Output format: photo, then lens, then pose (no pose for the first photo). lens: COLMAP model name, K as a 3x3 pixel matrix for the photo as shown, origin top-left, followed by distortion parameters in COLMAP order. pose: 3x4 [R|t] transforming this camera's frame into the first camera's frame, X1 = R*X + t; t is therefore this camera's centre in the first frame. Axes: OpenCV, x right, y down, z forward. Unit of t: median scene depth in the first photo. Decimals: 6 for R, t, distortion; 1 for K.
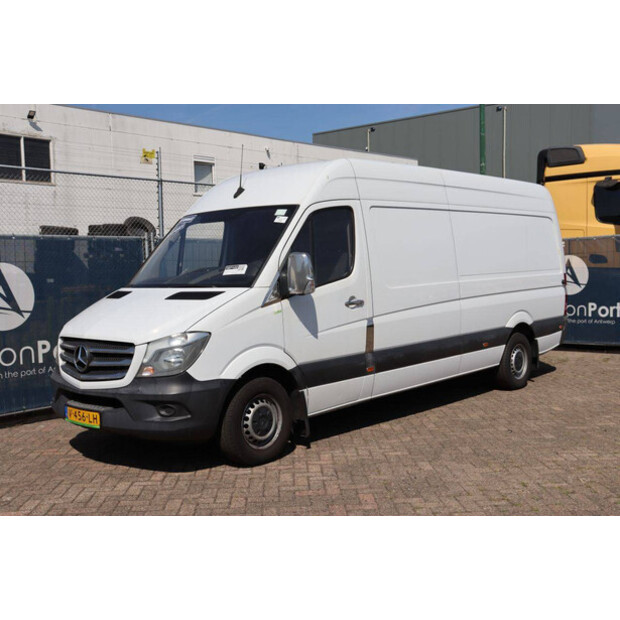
lens RADIAL K [[724.8, 0, 310.0], [0, 724.8, 310.0], [0, 0, 1]] dist [-0.082200, 0.378226]
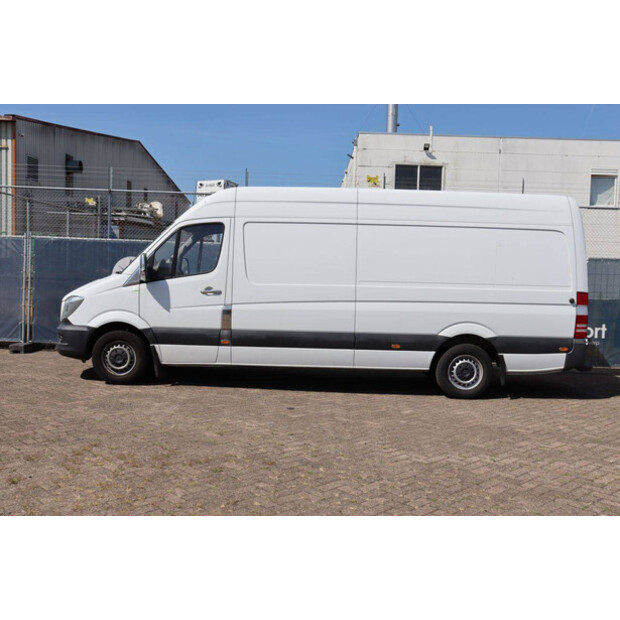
lens RADIAL K [[678.9, 0, 310.0], [0, 678.9, 310.0], [0, 0, 1]] dist [-0.024566, 0.013046]
pose [[0.670582, 0.089209, -0.736452, 1.153742], [-0.095111, 0.994889, 0.033910, -0.037381], [0.735713, 0.047306, 0.675639, 0.258064]]
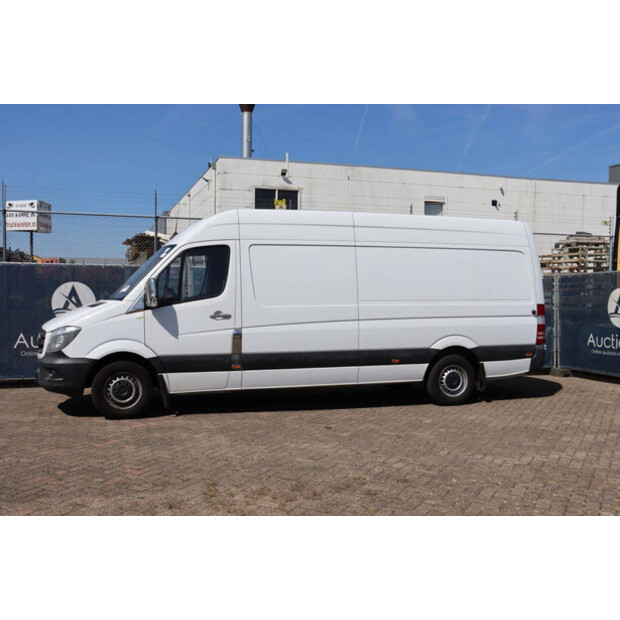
lens RADIAL K [[657.0, 0, 310.0], [0, 657.0, 310.0], [0, 0, 1]] dist [-0.078111, 0.163301]
pose [[0.866988, 0.042407, -0.496522, 0.817004], [-0.058576, 0.998138, -0.017033, -0.009801], [0.494875, 0.043851, 0.867857, 0.014055]]
